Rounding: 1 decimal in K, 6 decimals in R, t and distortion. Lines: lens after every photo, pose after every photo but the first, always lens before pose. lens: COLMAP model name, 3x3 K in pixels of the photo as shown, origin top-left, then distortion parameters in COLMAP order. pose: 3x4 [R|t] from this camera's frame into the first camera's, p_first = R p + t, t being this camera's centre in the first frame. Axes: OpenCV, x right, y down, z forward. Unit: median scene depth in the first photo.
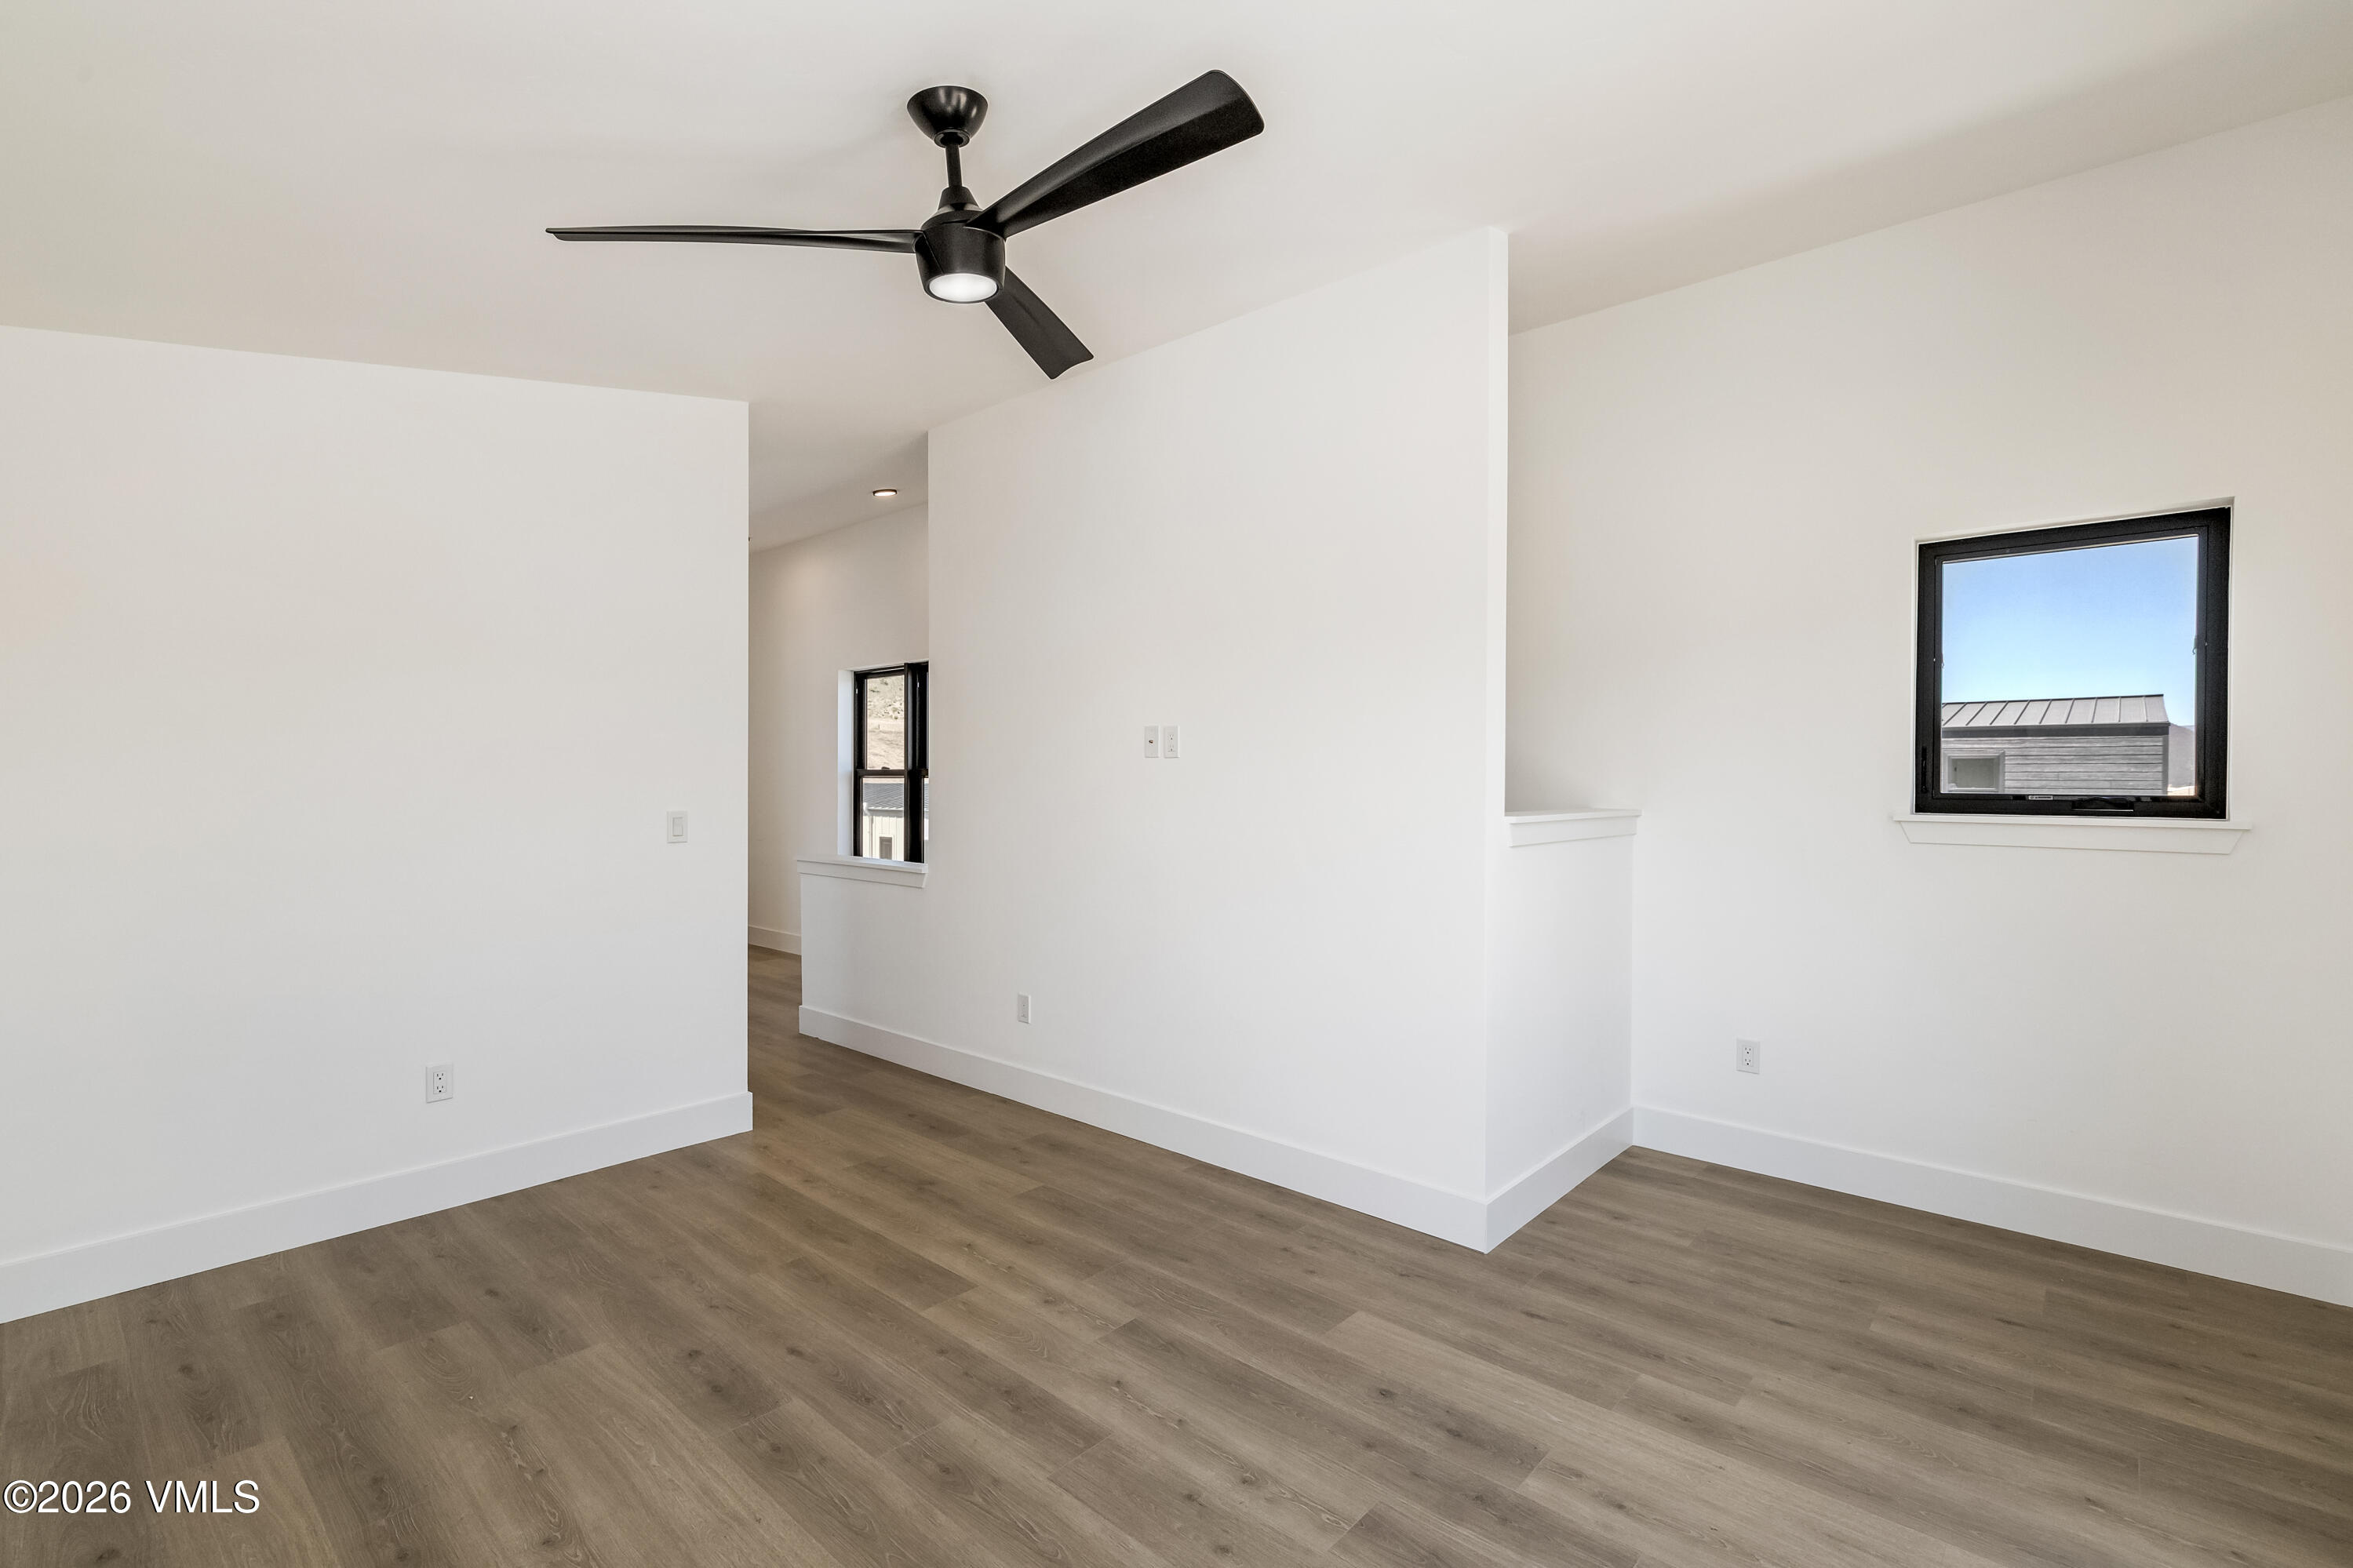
lens RADIAL K [[1030.5, 0, 1182.8], [0, 1030.5, 775.9], [0, 0, 1]] dist [0.000345, 0.000587]
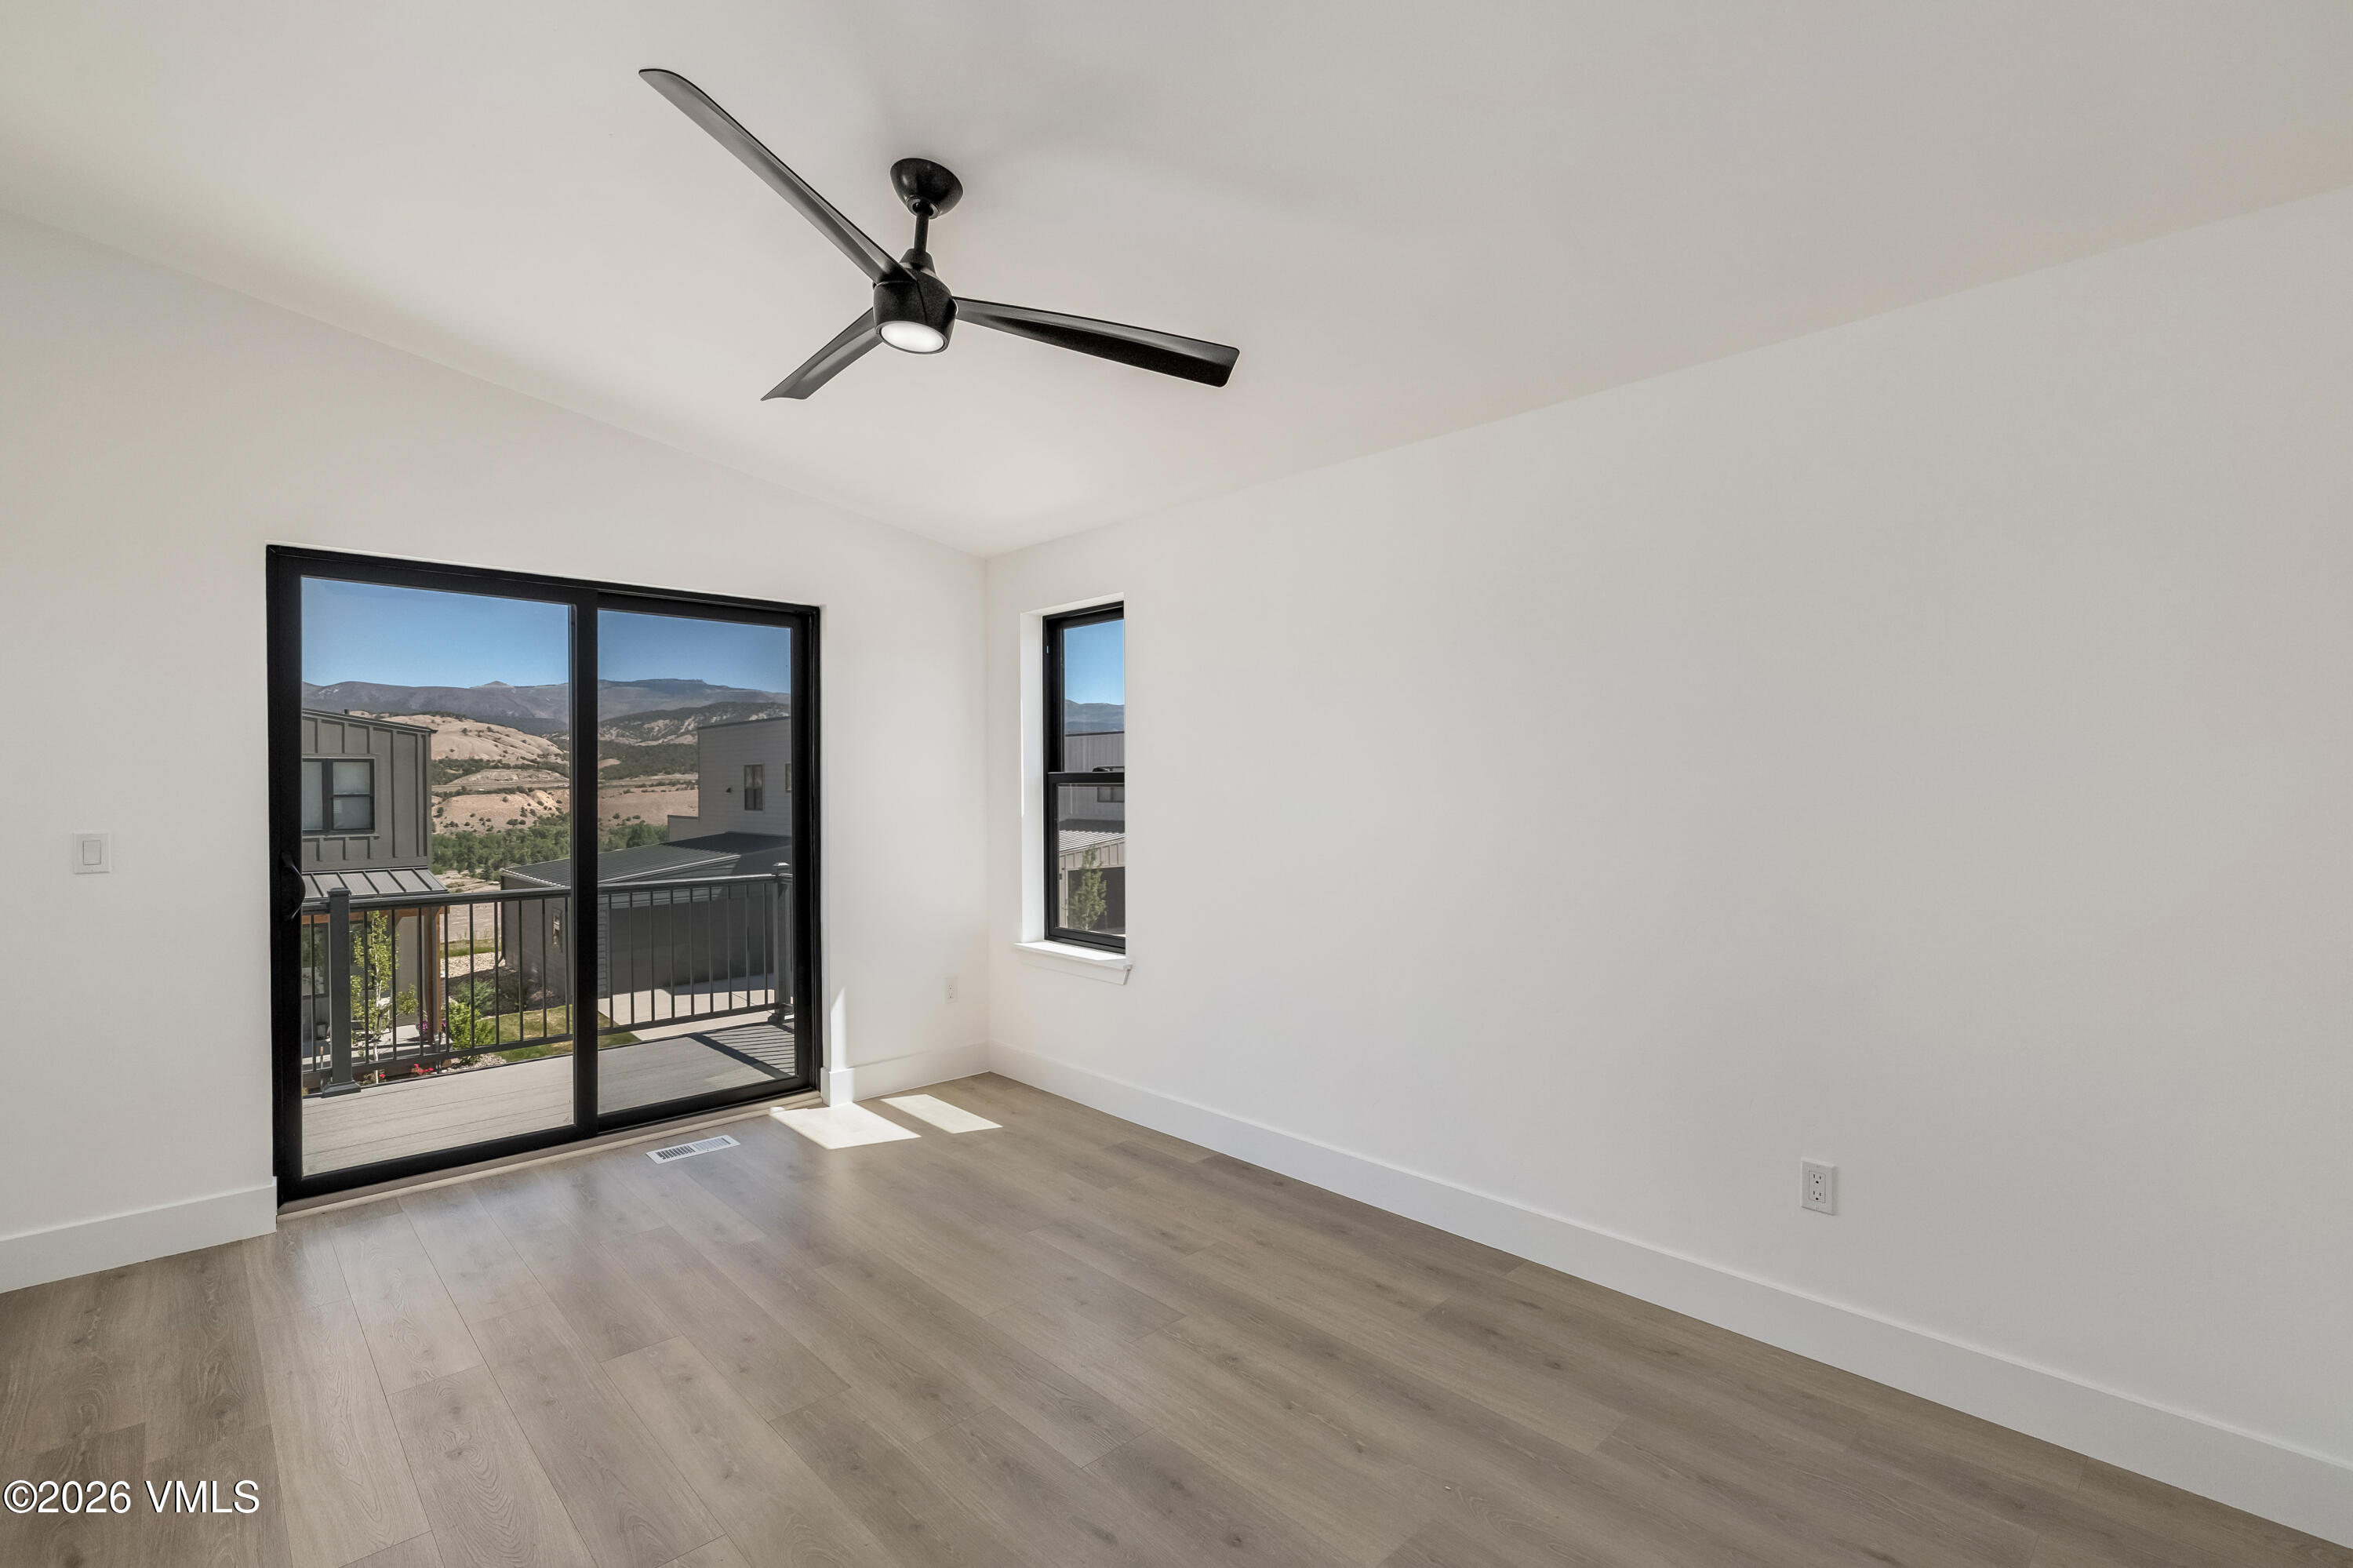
lens RADIAL K [[1030.7, 0, 1171.8], [0, 1030.7, 781.2], [0, 0, 1]] dist [0.000345, 0.000587]
pose [[-0.995847, 0.001402, 0.091037, -0.556315], [0.001507, 0.999998, 0.001086, -0.002283], [-0.091035, 0.001219, -0.995847, 1.970233]]
